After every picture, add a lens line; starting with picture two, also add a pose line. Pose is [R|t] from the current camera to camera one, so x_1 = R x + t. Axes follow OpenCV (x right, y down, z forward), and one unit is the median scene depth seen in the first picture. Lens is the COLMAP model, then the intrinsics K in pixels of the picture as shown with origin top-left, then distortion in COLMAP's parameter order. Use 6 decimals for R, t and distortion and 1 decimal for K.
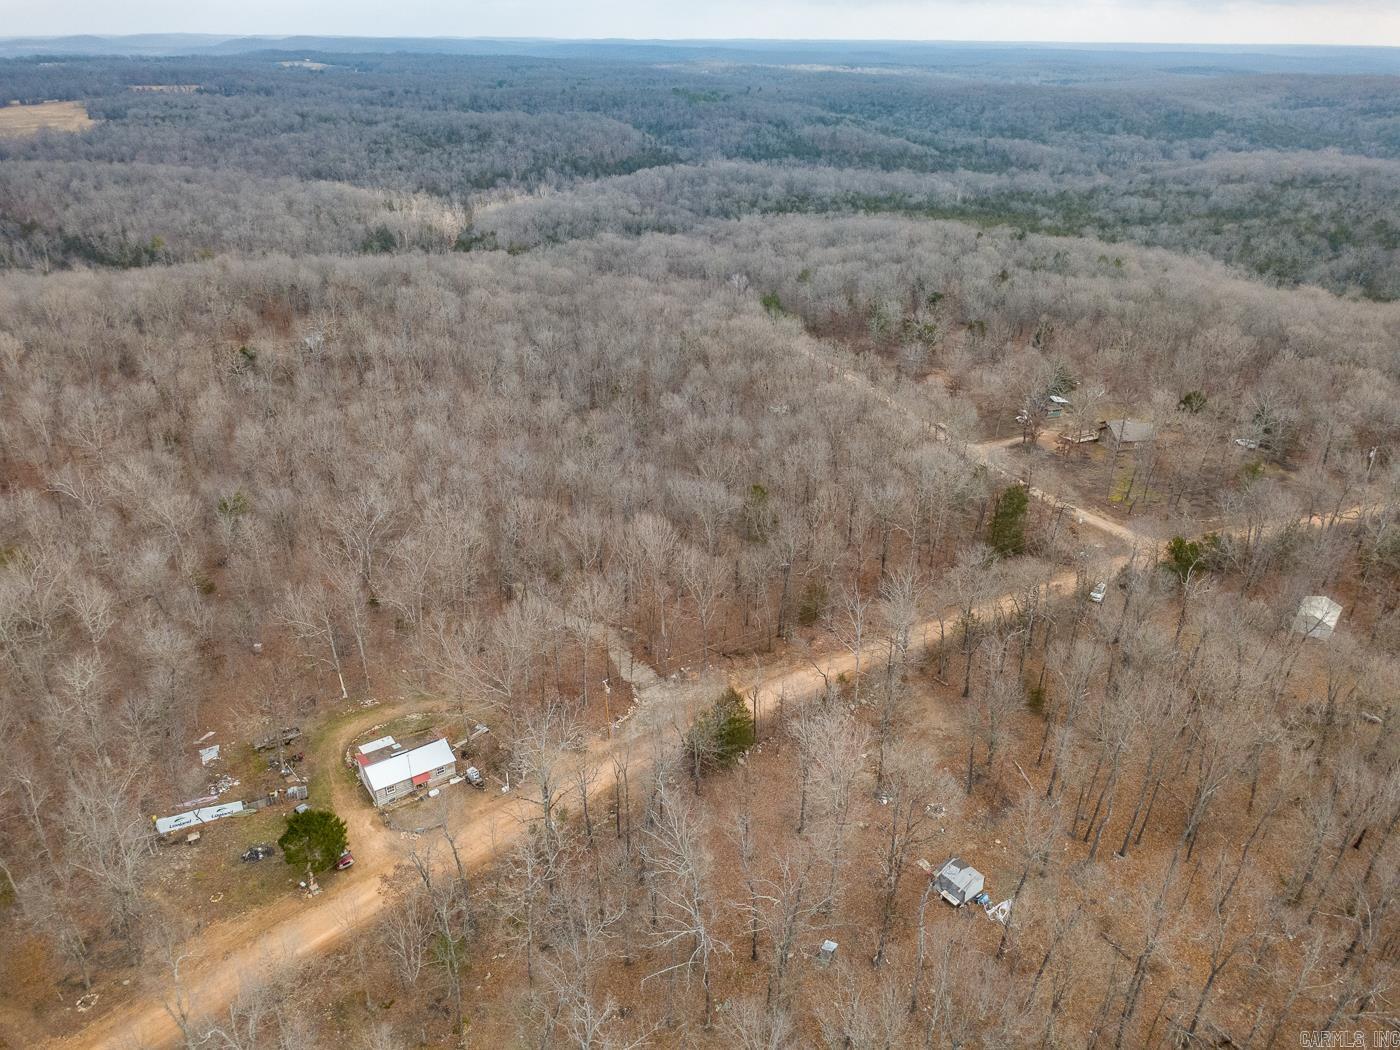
lens RADIAL K [[979.0, 0, 692.3], [0, 979.0, 523.0], [0, 0, 1]] dist [0.003988, 0.001383]
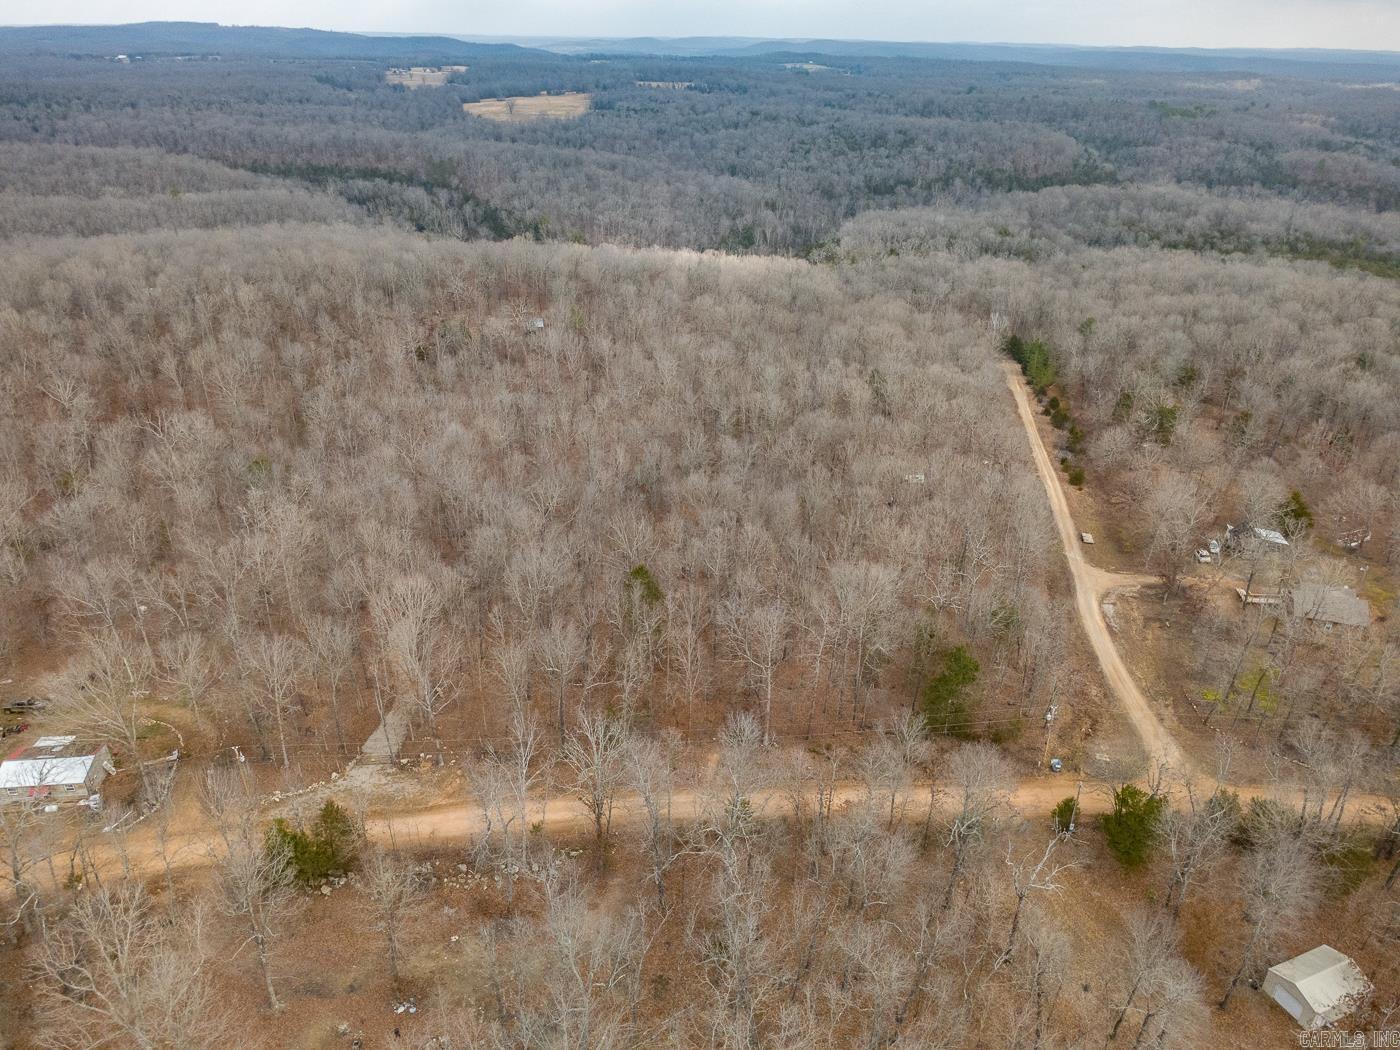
lens RADIAL K [[979.0, 0, 698.7], [0, 979.0, 521.1], [0, 0, 1]] dist [0.003988, 0.001383]
pose [[0.894216, 0.207837, -0.396462, 0.070406], [-0.210154, 0.976924, 0.038132, -0.019115], [0.395239, 0.049220, 0.917259, 0.039852]]
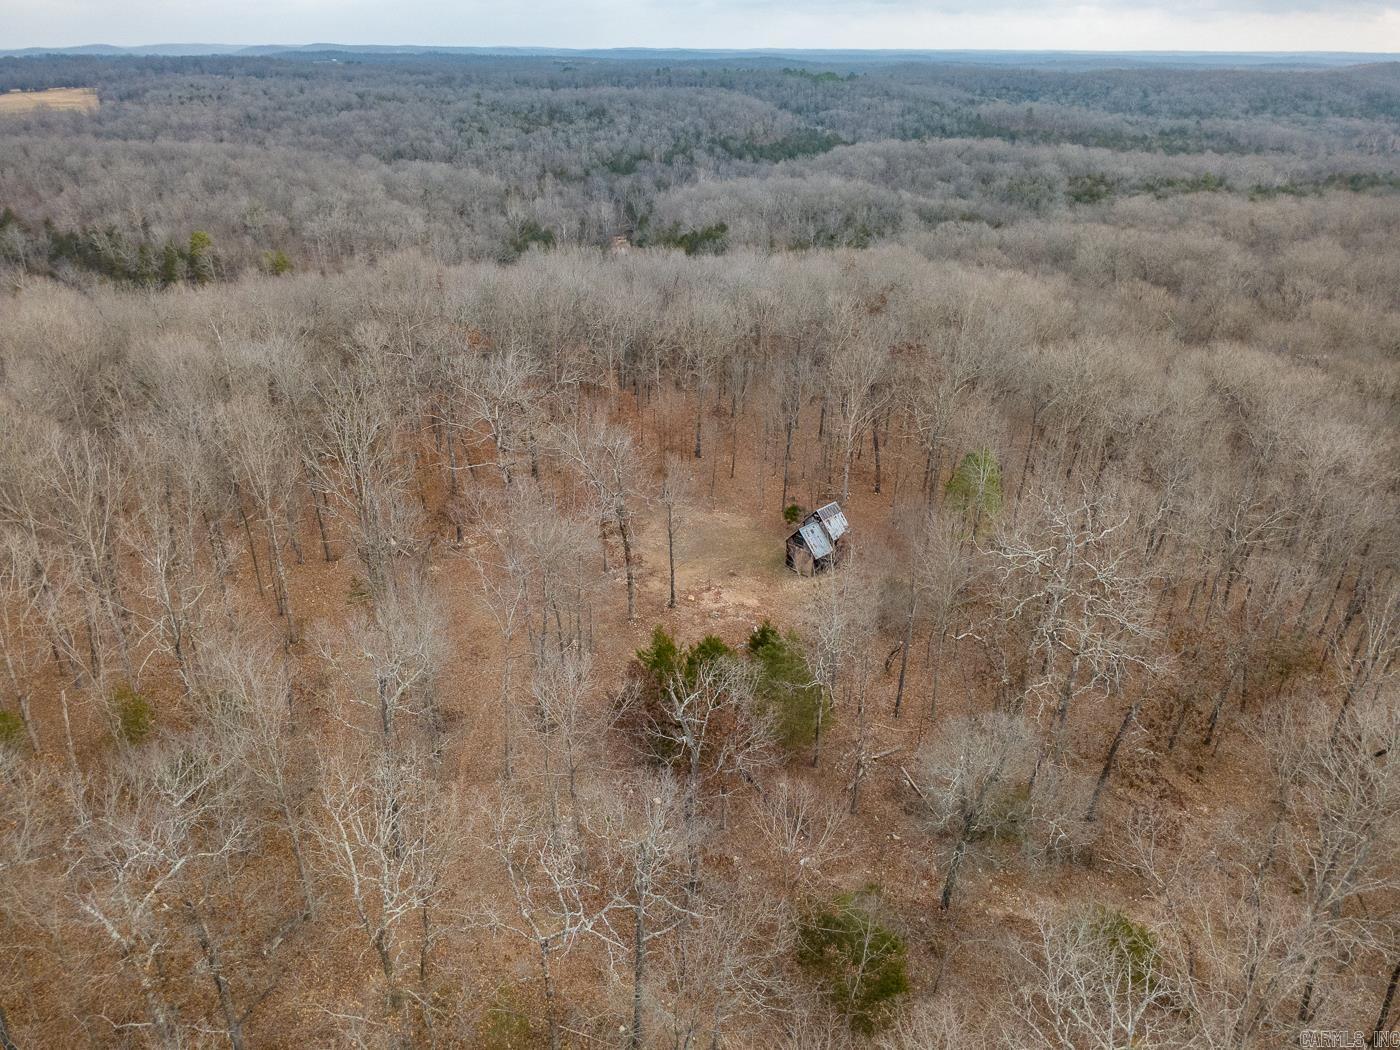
lens RADIAL K [[979.0, 0, 700.2], [0, 979.0, 529.3], [0, 0, 1]] dist [0.003988, 0.001383]
pose [[0.999986, -0.001124, -0.005118, -0.131541], [0.001102, 0.999990, -0.004420, -0.058680], [0.005123, 0.004415, 0.999977, 0.222403]]
